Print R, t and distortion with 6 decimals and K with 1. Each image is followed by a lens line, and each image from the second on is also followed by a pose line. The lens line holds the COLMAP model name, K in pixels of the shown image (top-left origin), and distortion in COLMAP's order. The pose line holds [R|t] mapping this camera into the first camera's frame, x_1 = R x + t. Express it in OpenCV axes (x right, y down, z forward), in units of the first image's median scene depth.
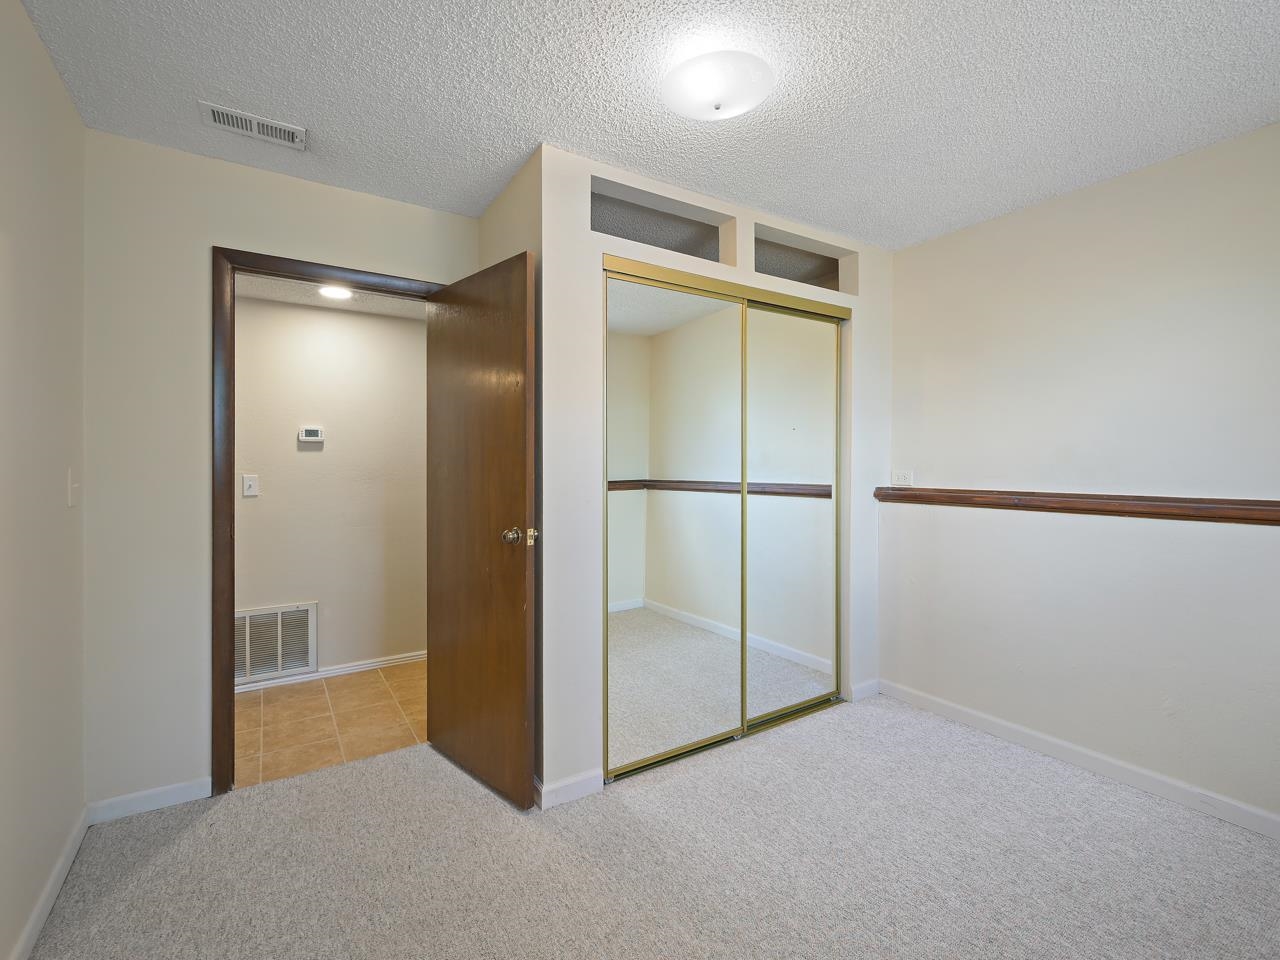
lens RADIAL K [[576.4, 0, 643.3], [0, 576.4, 465.4], [0, 0, 1]] dist [-0.000619, 0.000844]
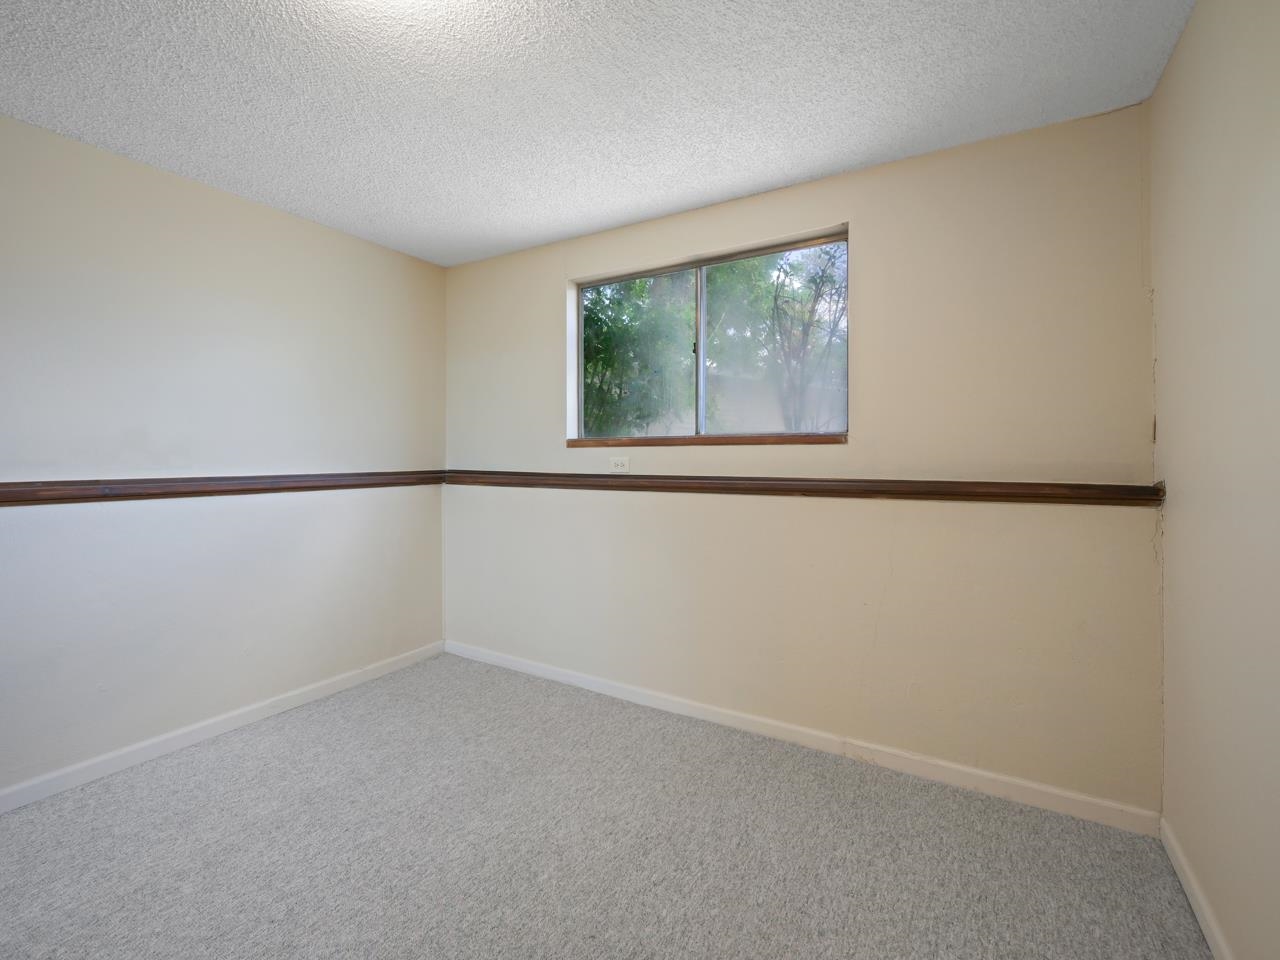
lens RADIAL K [[576.4, 0, 643.3], [0, 576.4, 465.4], [0, 0, 1]] dist [-0.000619, 0.000844]
pose [[-0.430569, -0.023090, 0.902262, -0.626961], [-0.006268, 0.999725, 0.022593, 0.000575], [-0.902536, 0.004072, -0.430596, 0.906045]]
